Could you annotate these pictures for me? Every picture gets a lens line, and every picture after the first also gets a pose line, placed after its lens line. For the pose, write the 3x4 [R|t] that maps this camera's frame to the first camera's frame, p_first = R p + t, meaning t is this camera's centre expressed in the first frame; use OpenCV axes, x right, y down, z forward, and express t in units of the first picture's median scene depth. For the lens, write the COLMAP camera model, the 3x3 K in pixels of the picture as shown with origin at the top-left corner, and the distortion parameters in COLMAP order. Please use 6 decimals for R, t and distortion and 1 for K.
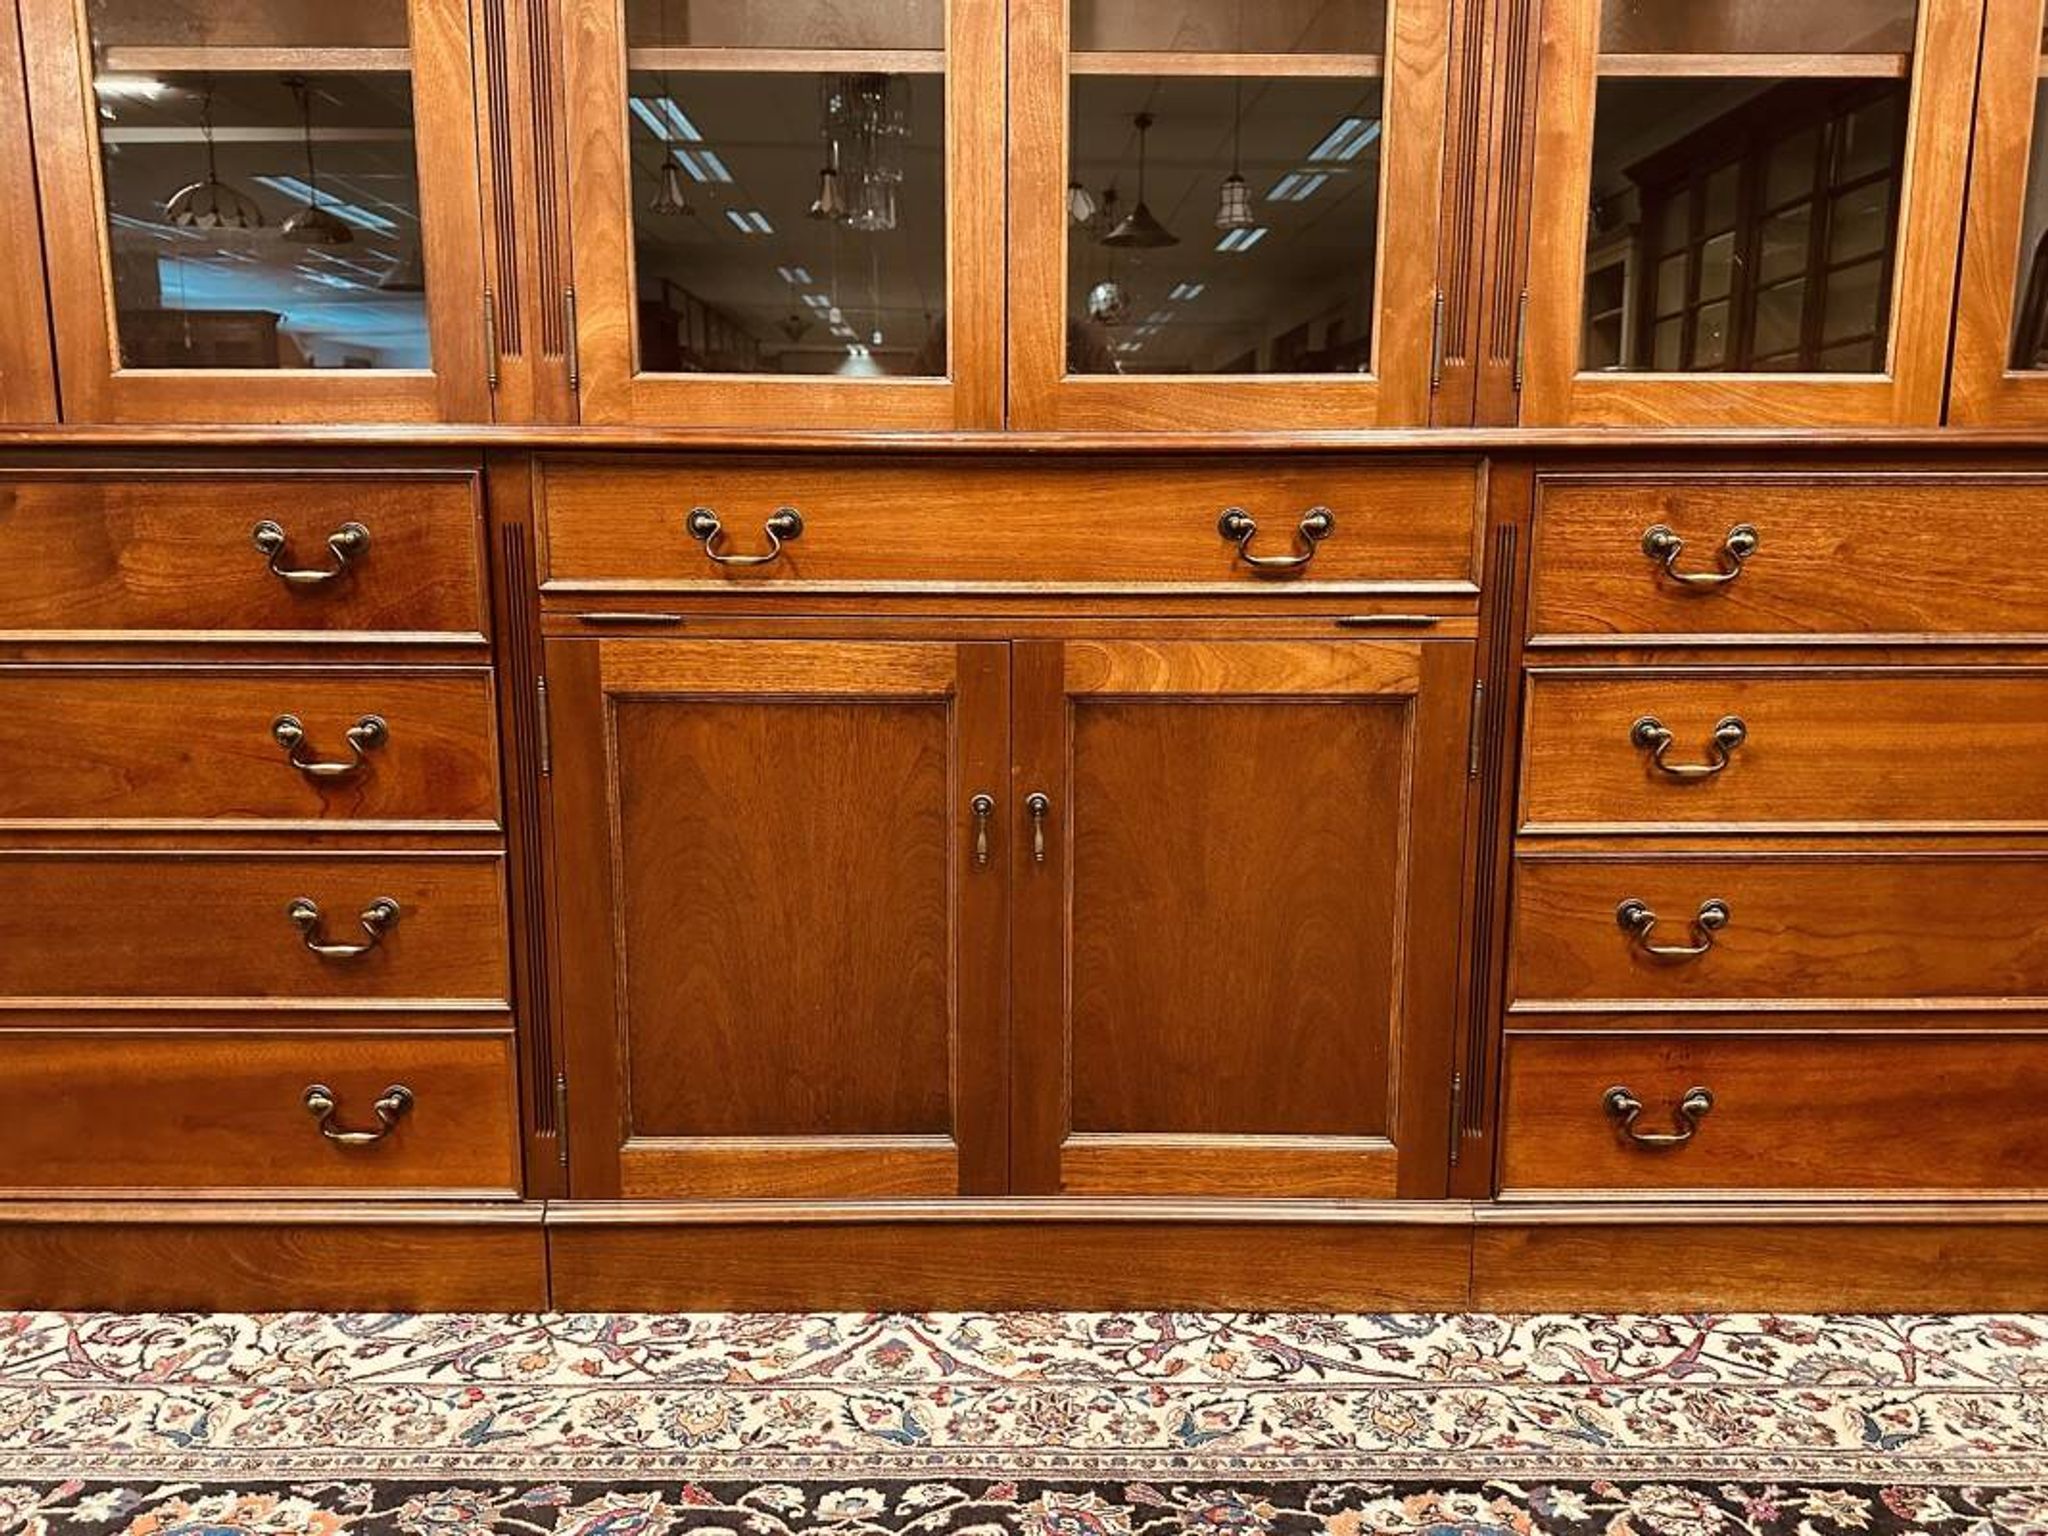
lens RADIAL K [[1580.6, 0, 1023.4], [0, 1580.6, 750.7], [0, 0, 1]] dist [0.009711, -0.018623]
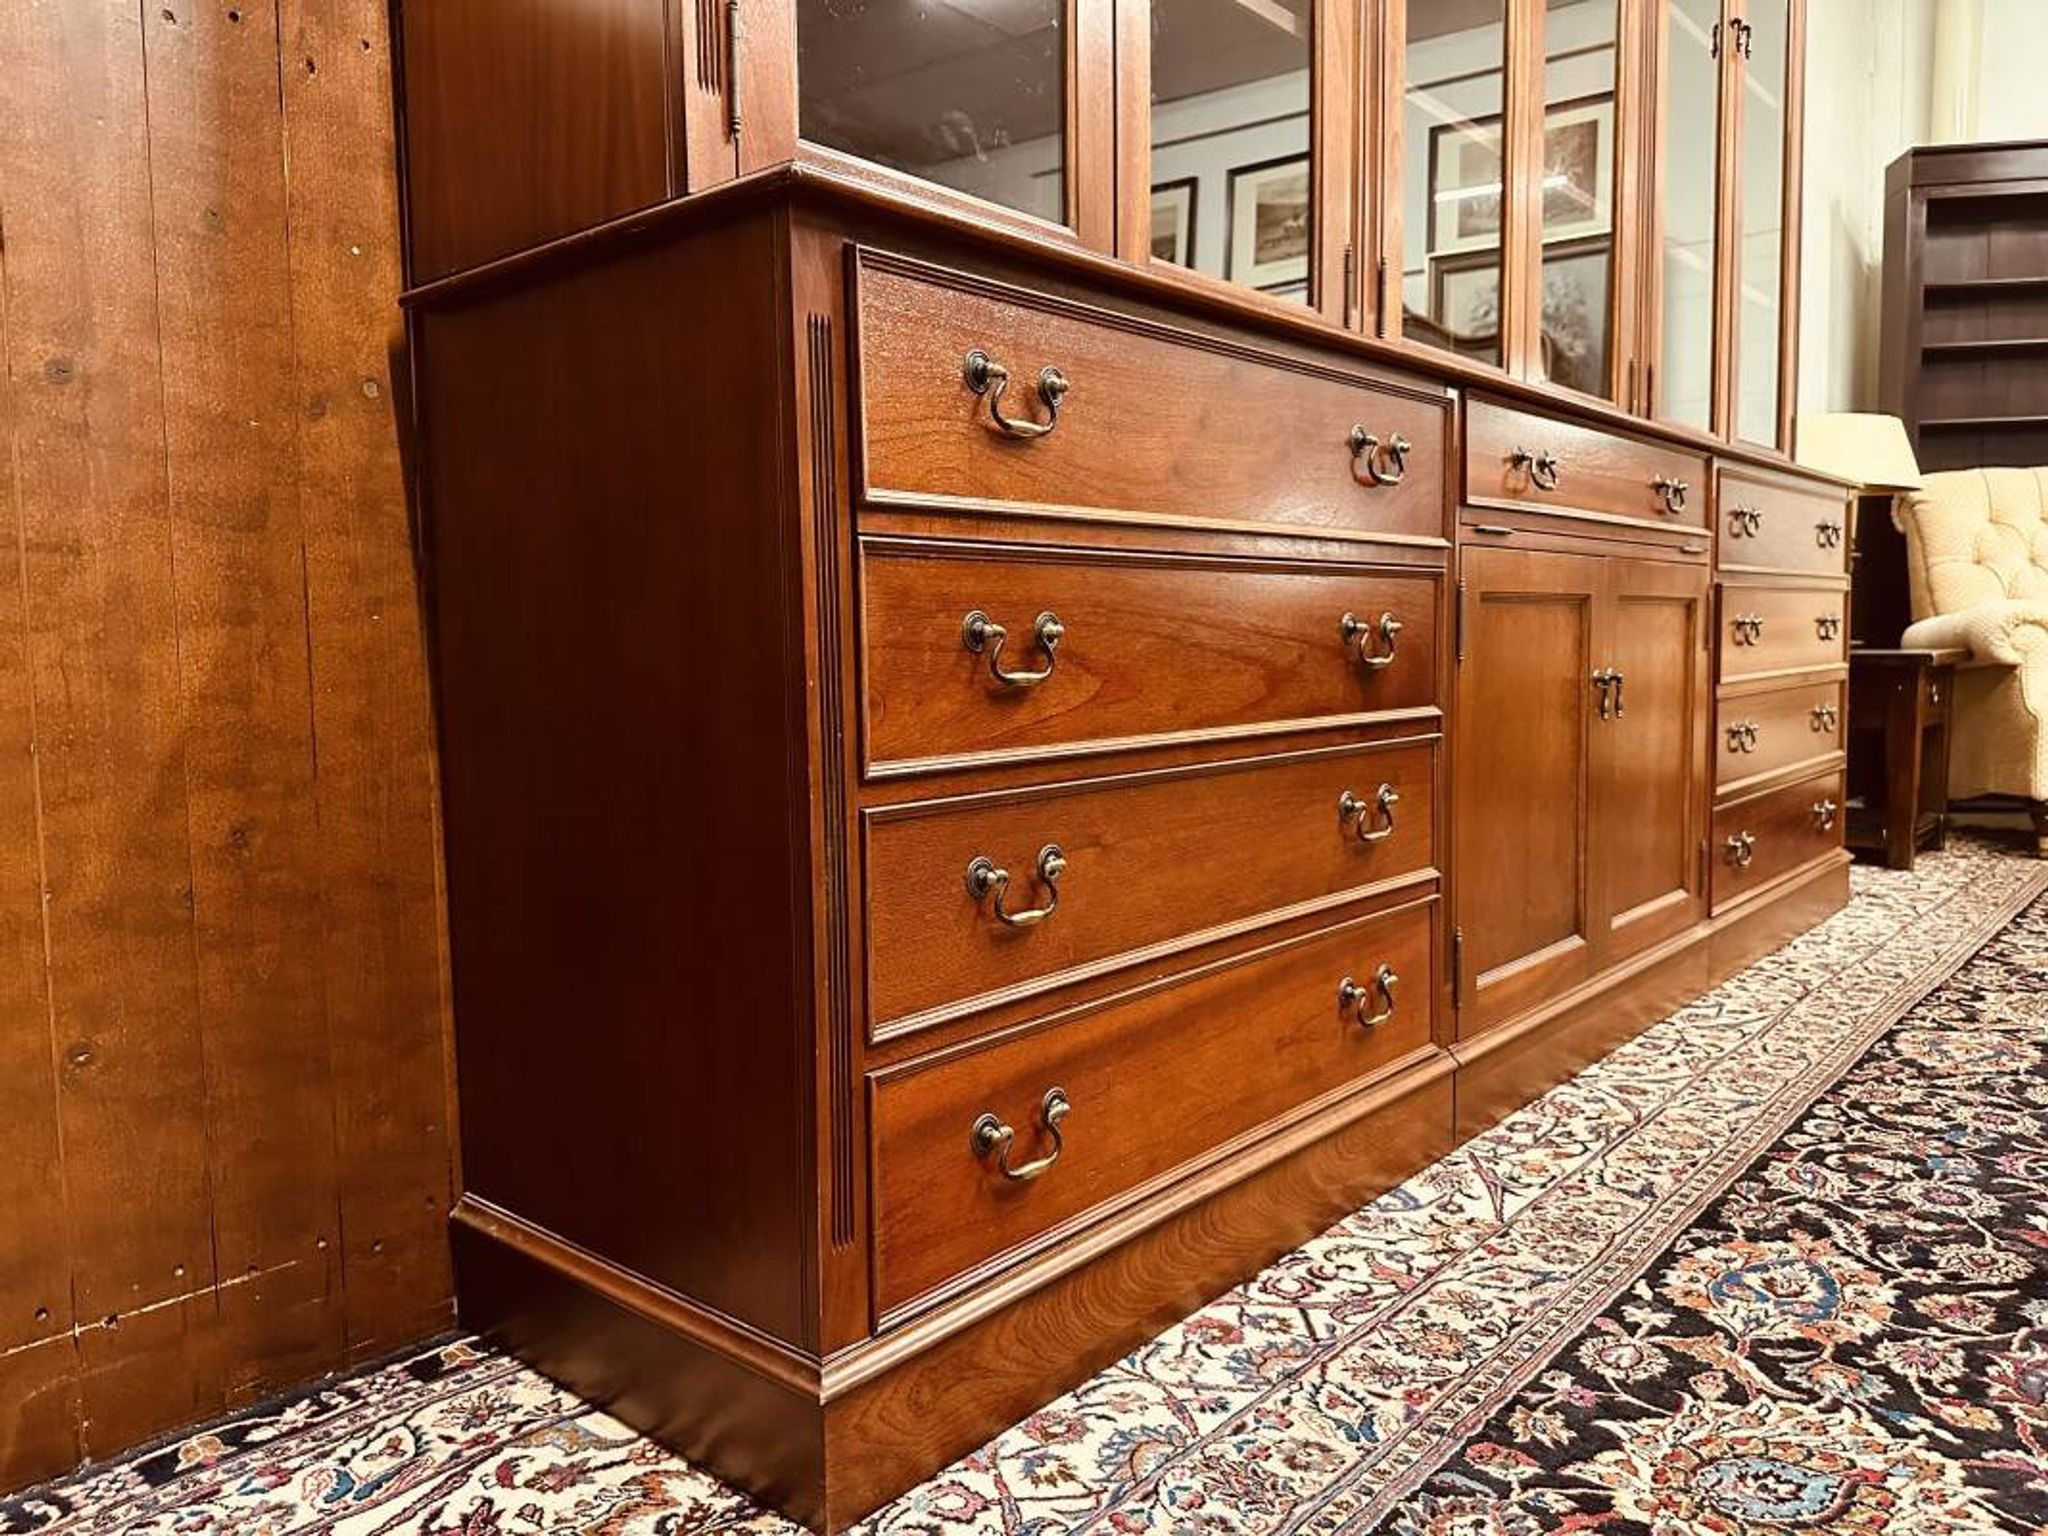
lens RADIAL K [[1460.0, 0, 1025.3], [0, 1460.0, 775.8], [0, 0, 1]] dist [0.016118, -0.021602]
pose [[0.659649, -0.082898, 0.746988, -1.334023], [0.155387, 0.987467, -0.027633, 0.077815], [-0.735335, 0.134300, 0.664263, 0.530196]]
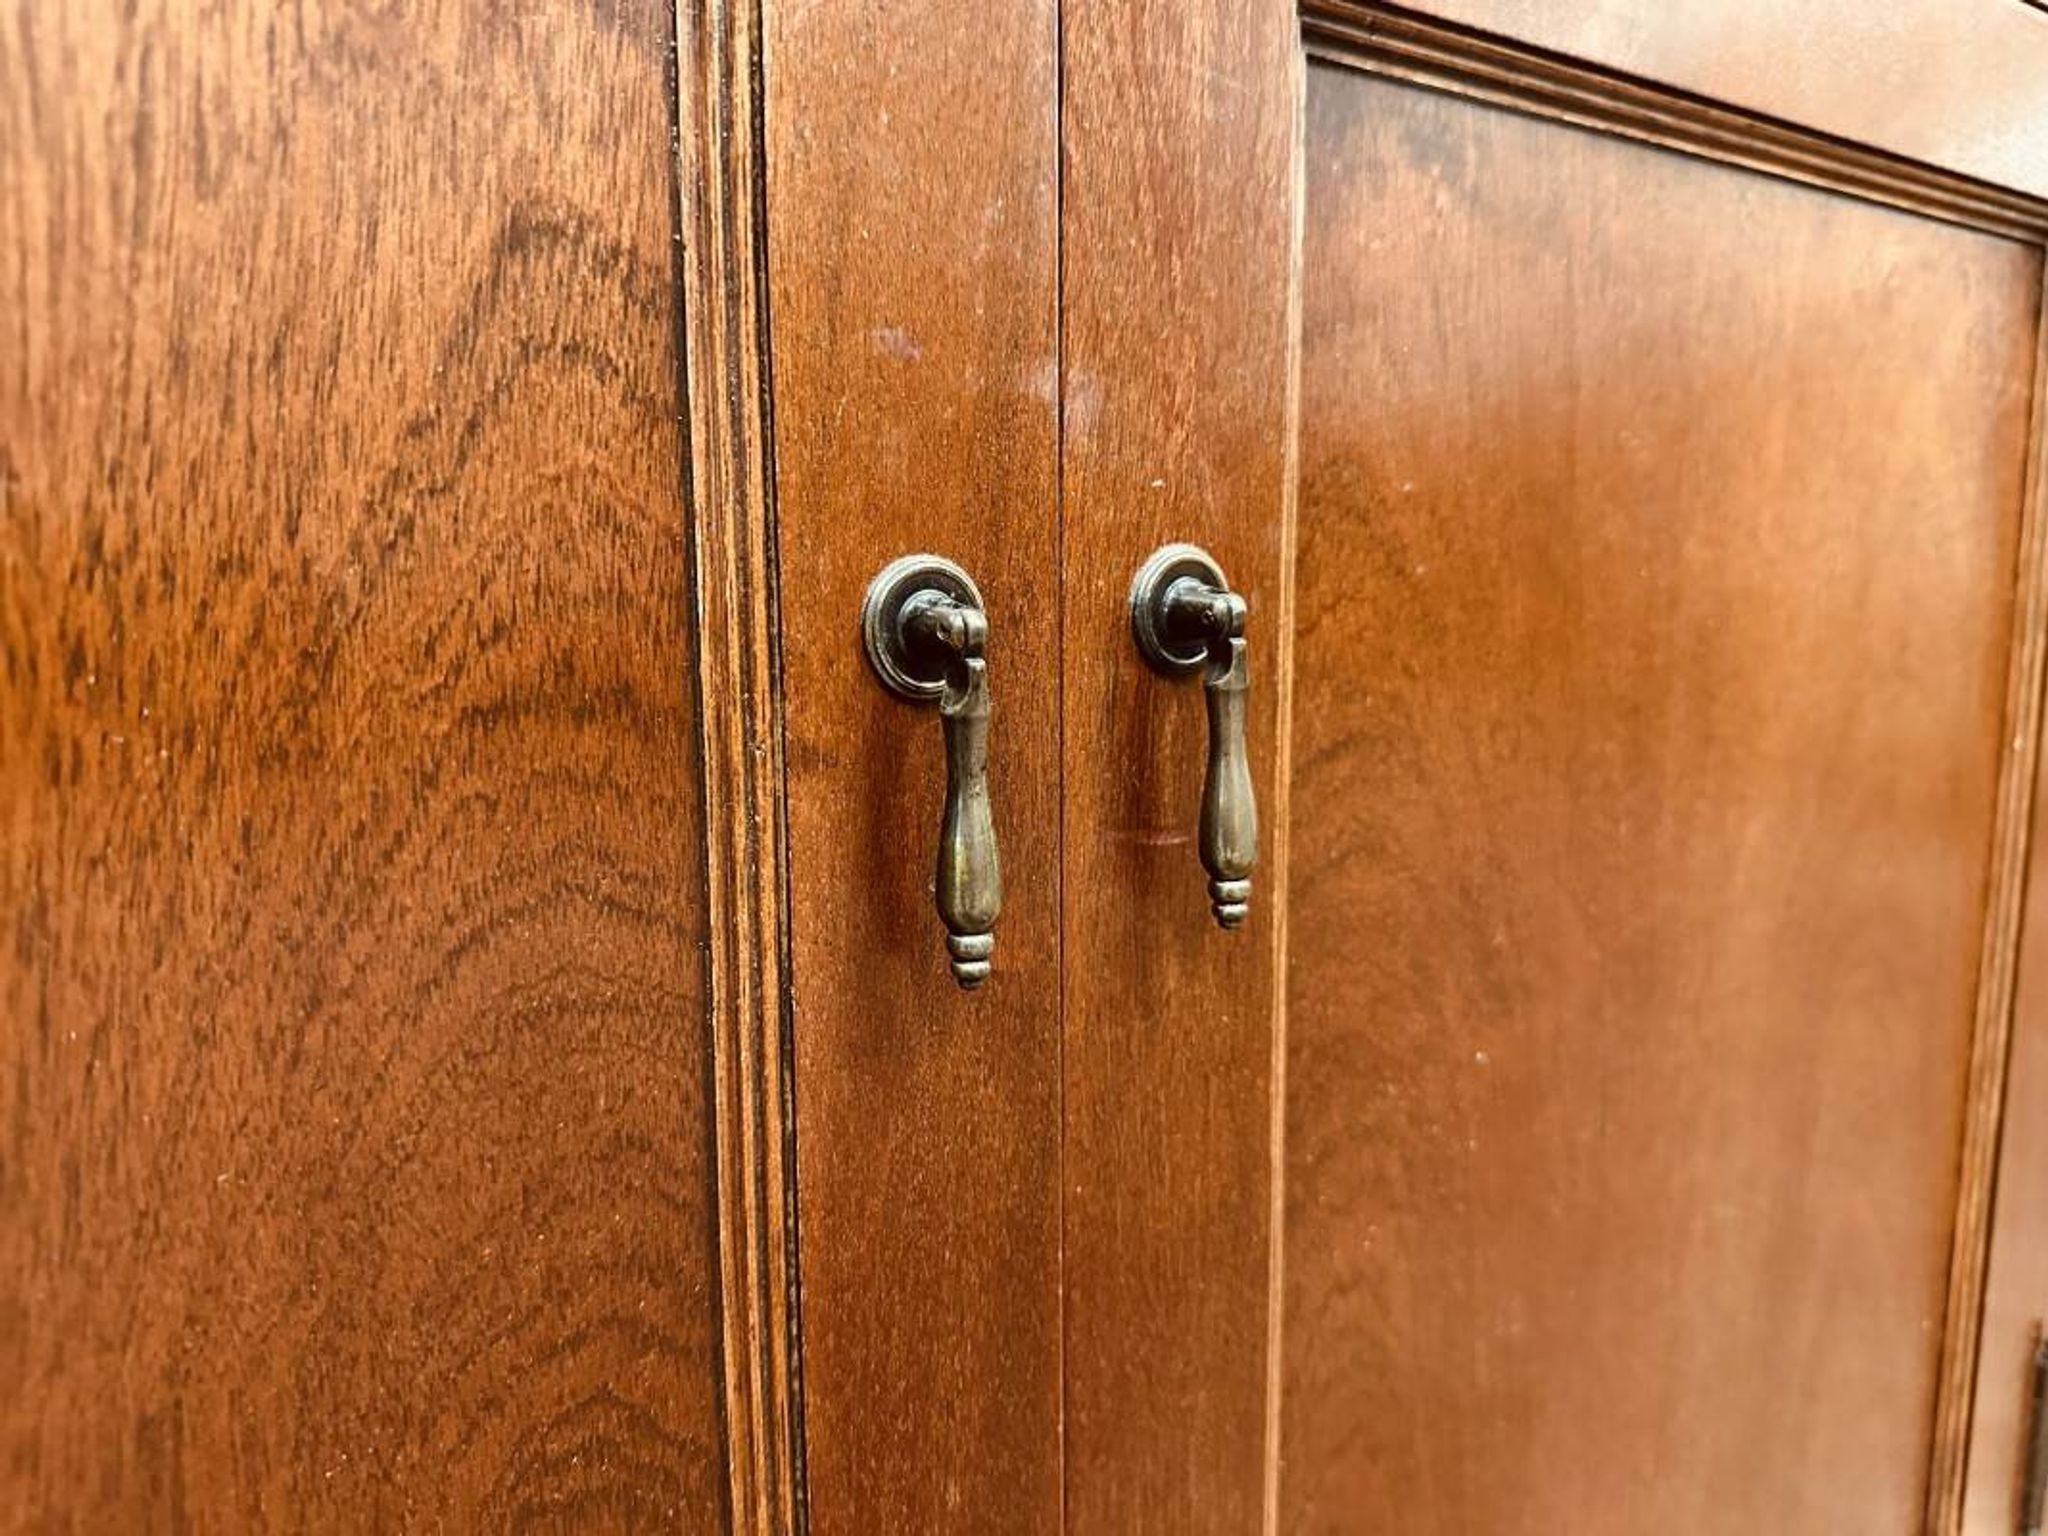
lens RADIAL K [[1496.8, 0, 1020.3], [0, 1496.8, 765.0], [0, 0, 1]] dist [0.029343, -0.039936]
pose [[0.824449, -0.090572, 0.558642, -0.102520], [0.108222, 0.994126, 0.001462, 0.051928], [-0.555493, 0.059252, 0.829408, 0.882442]]
